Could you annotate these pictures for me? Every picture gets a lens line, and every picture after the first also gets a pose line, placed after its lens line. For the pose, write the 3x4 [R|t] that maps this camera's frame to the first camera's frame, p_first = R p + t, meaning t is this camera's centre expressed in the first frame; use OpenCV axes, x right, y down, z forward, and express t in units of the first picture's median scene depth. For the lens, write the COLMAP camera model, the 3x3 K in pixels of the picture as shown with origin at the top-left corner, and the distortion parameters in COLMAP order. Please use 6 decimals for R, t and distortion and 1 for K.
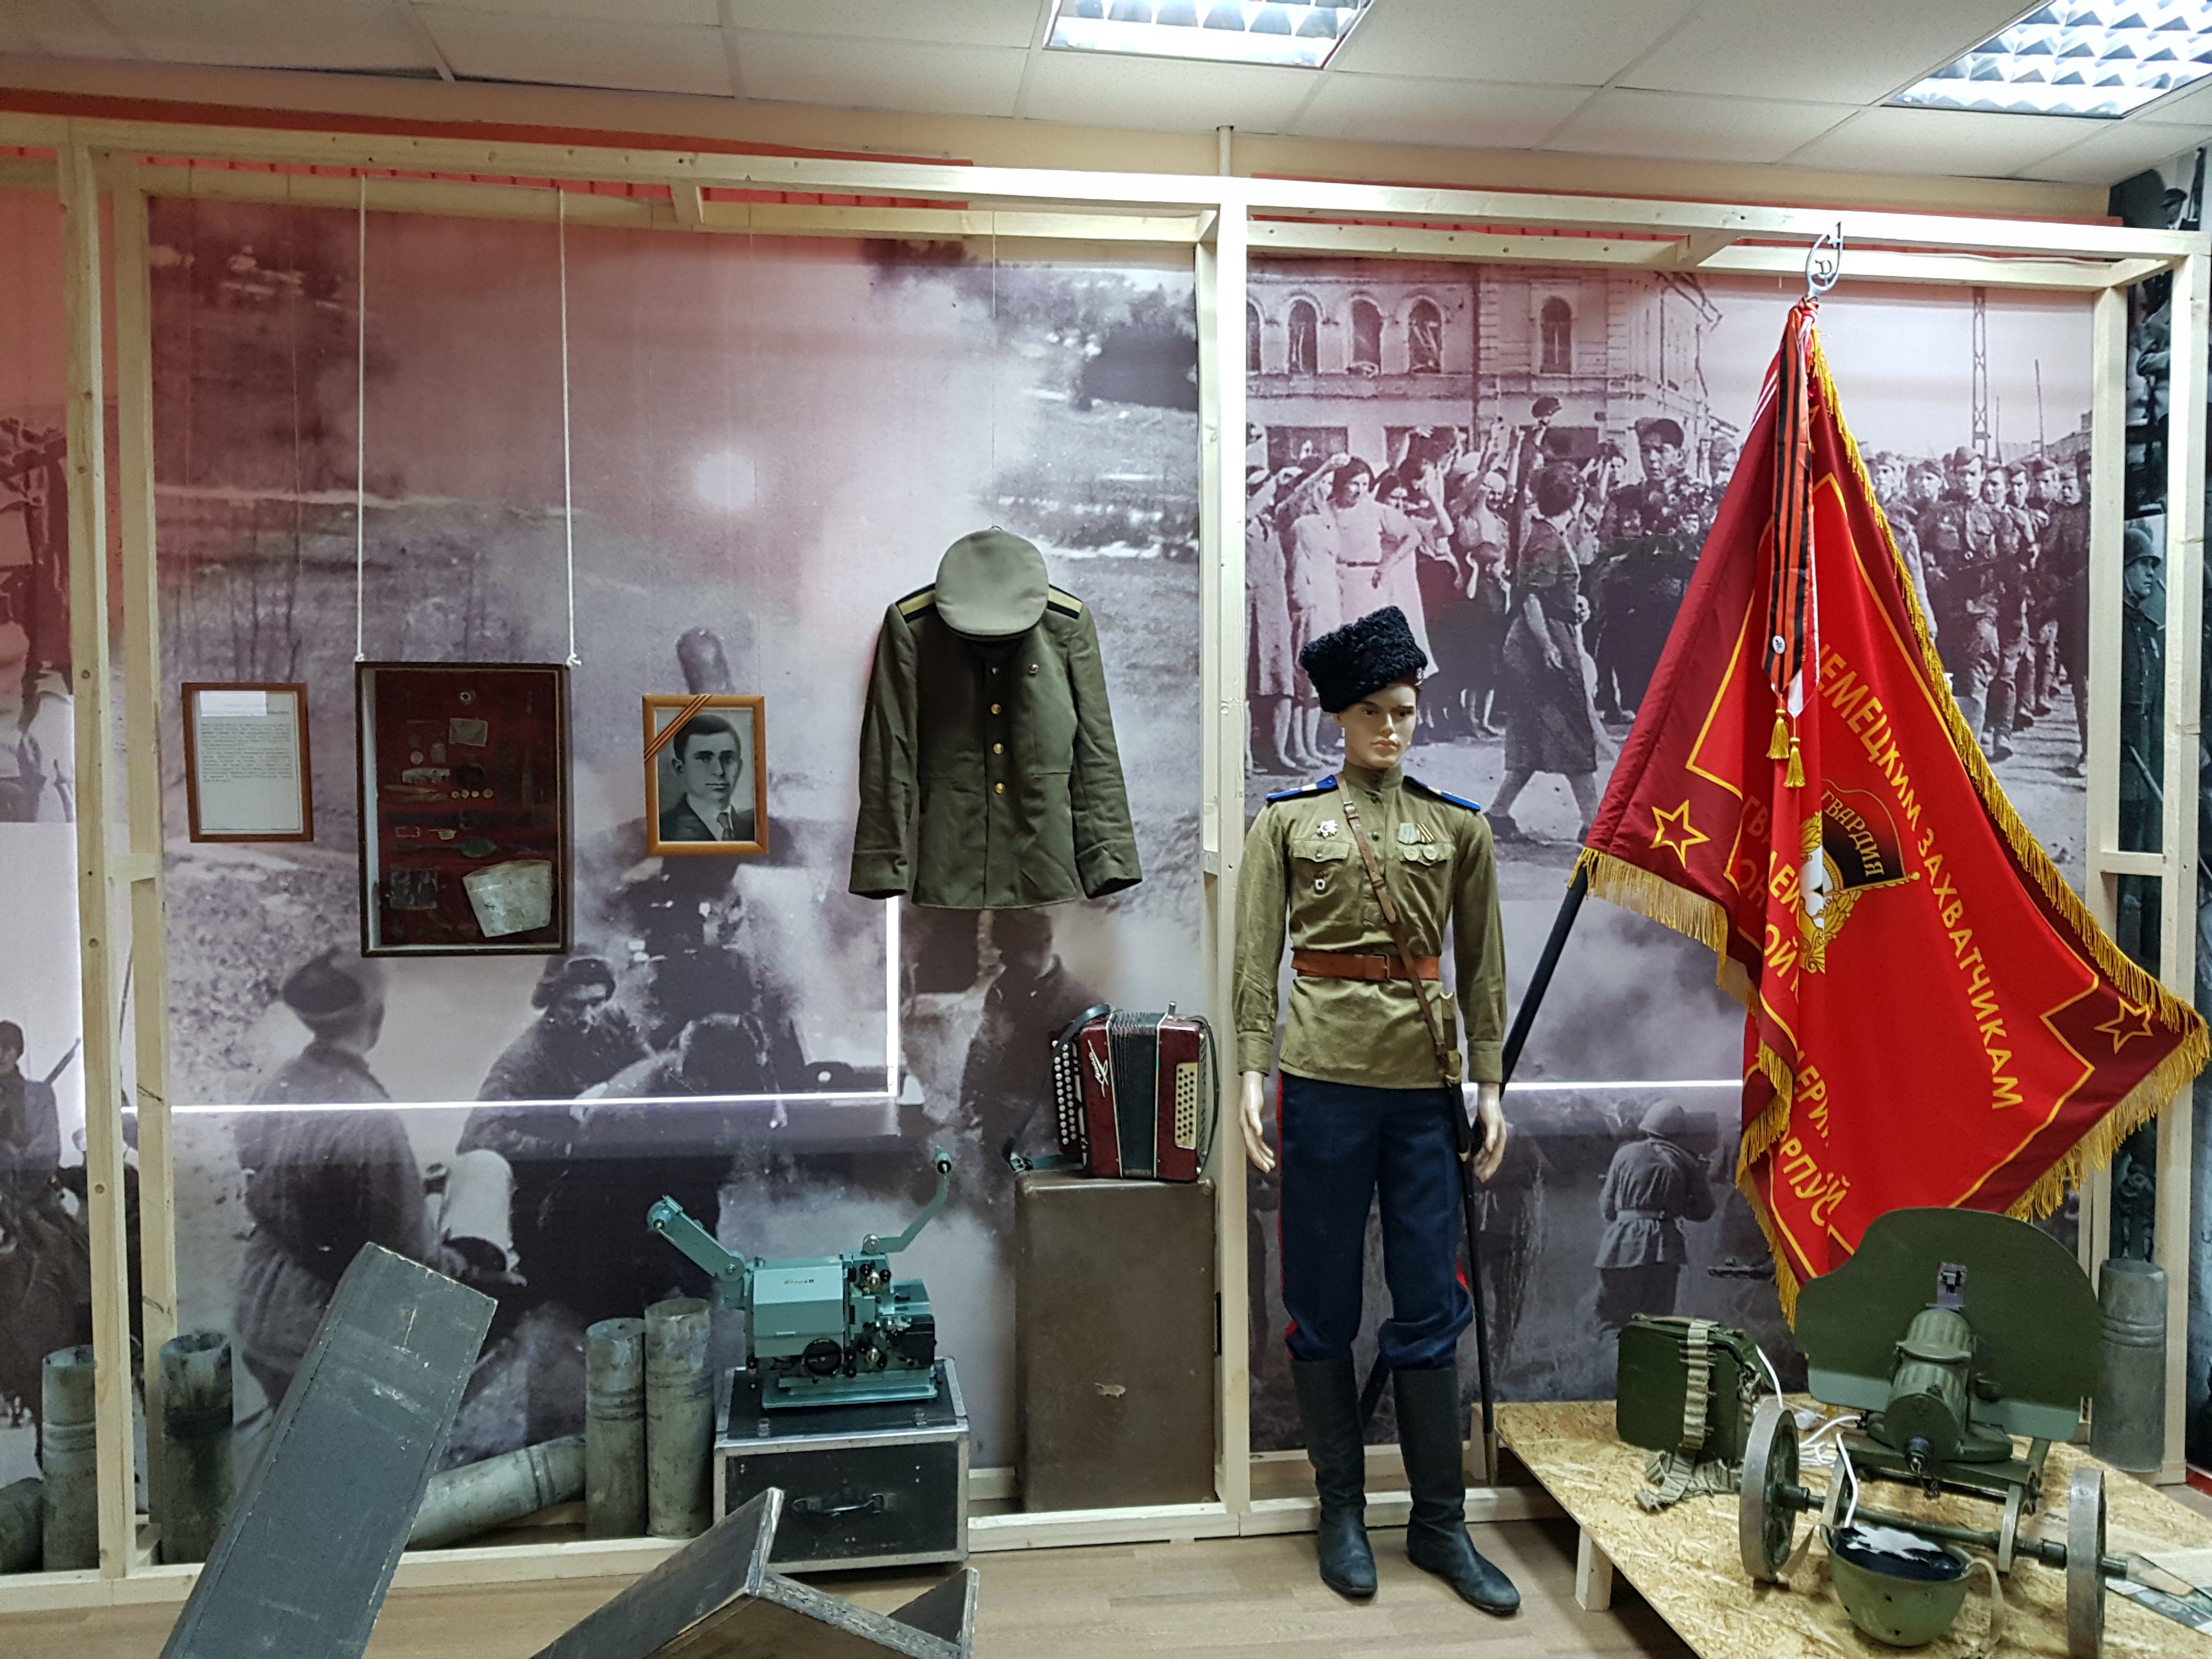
lens RADIAL K [[1726.0, 0, 1095.9], [0, 1726.0, 833.7], [0, 0, 1]] dist [0.044207, -0.073131]
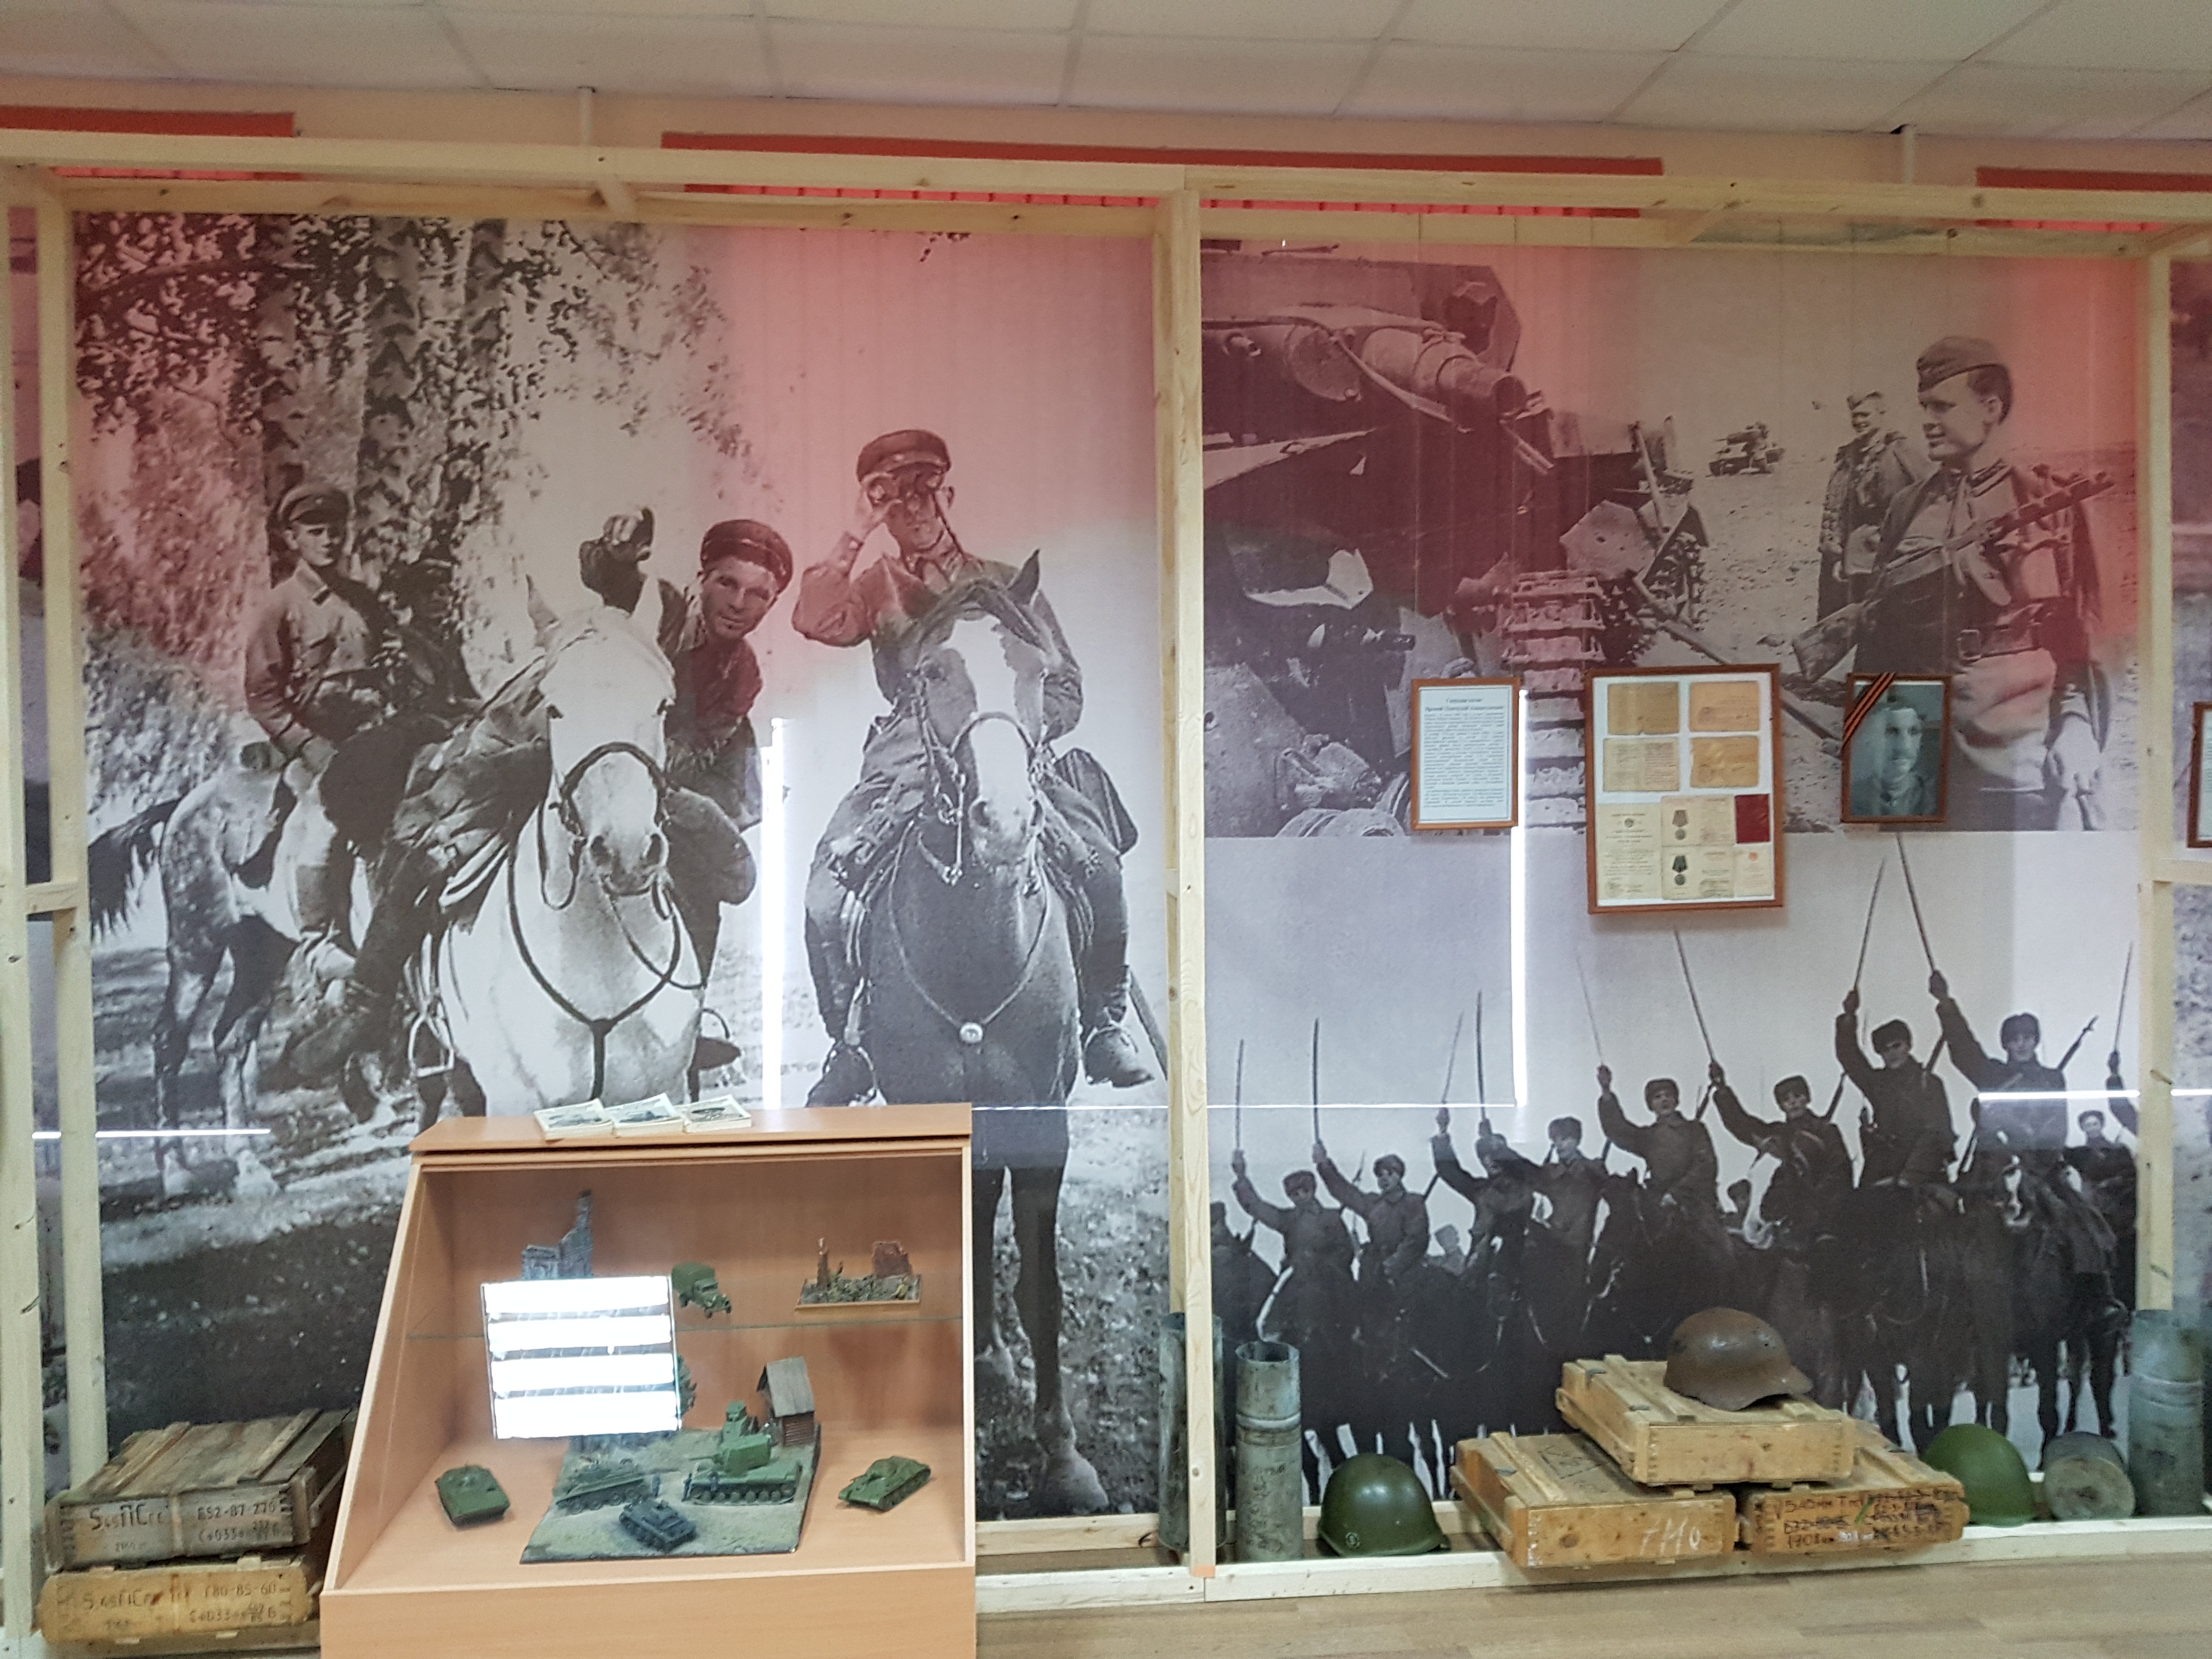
lens RADIAL K [[1726.0, 0, 1088.4], [0, 1726.0, 817.8], [0, 0, 1]] dist [0.044207, -0.073131]
pose [[0.999089, -0.007328, -0.042052, -1.154681], [0.006682, 0.999858, -0.015493, -0.001716], [0.042159, 0.015197, 0.998995, -0.119622]]
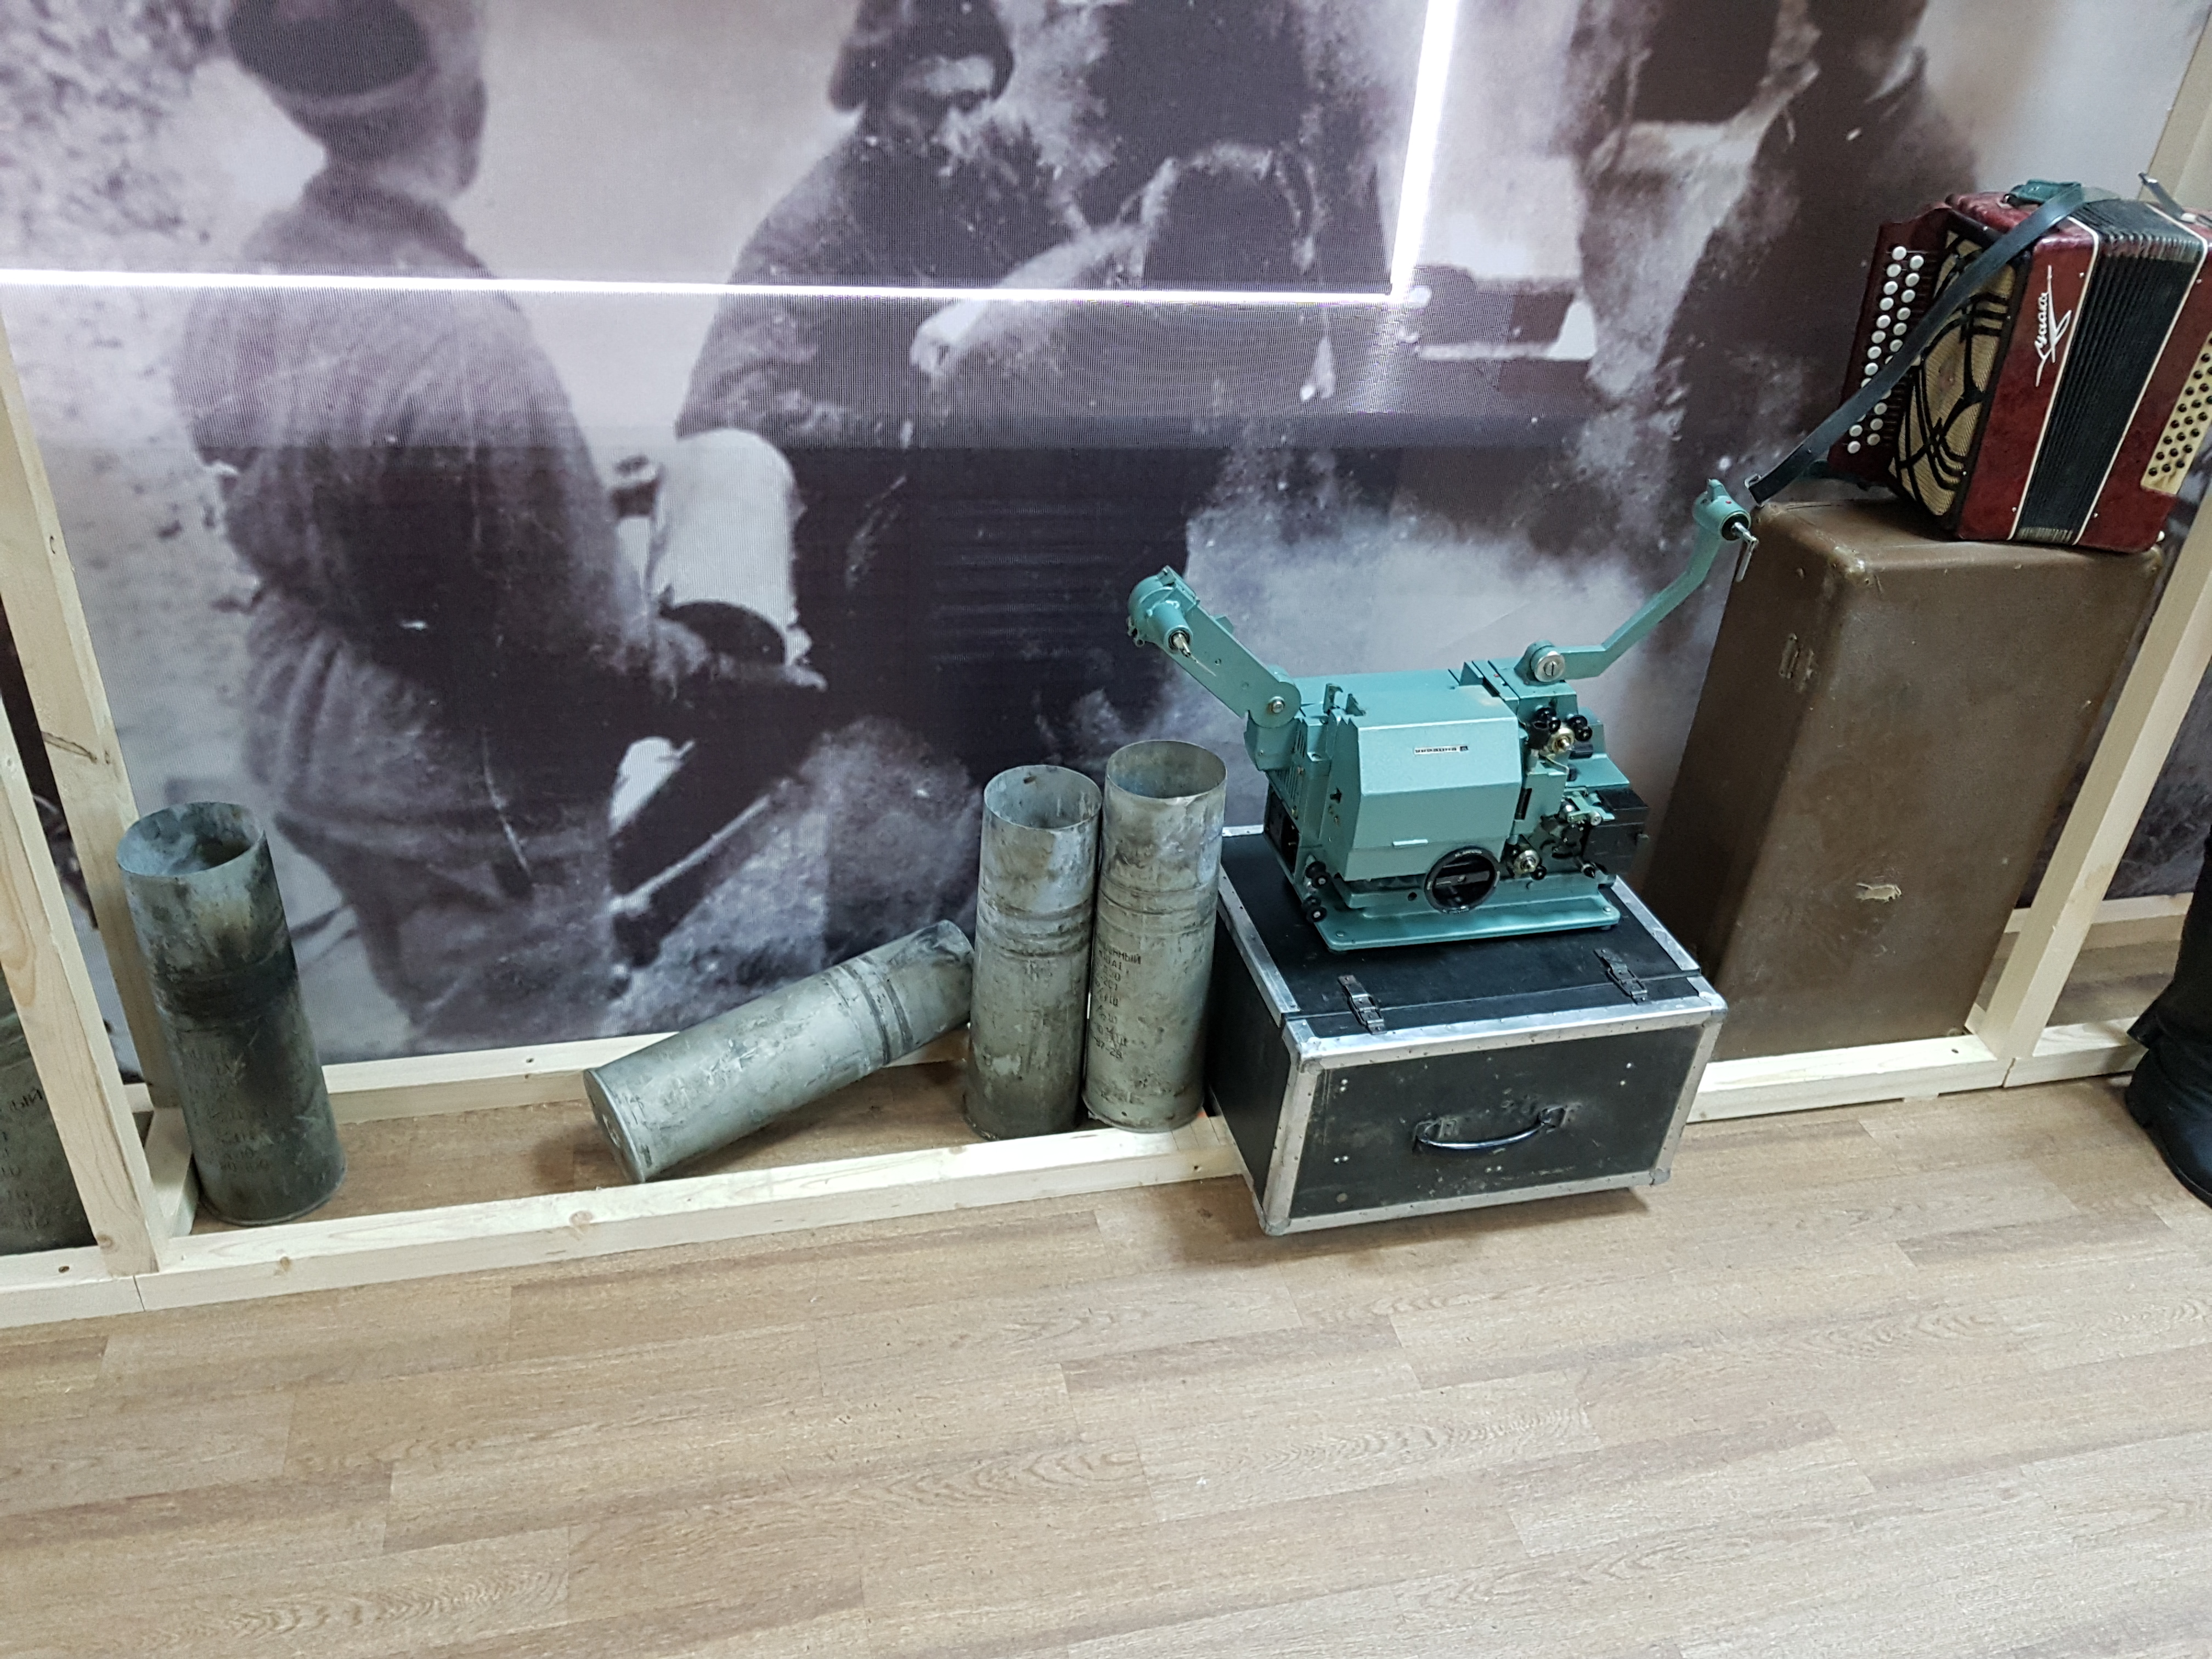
lens RADIAL K [[1726.0, 0, 1121.9], [0, 1726.0, 849.0], [0, 0, 1]] dist [0.044207, -0.073131]
pose [[0.991720, 0.009622, 0.128059, -0.317025], [-0.074943, 0.853138, 0.516274, 0.030794], [-0.104285, -0.521597, 0.846795, 0.552239]]
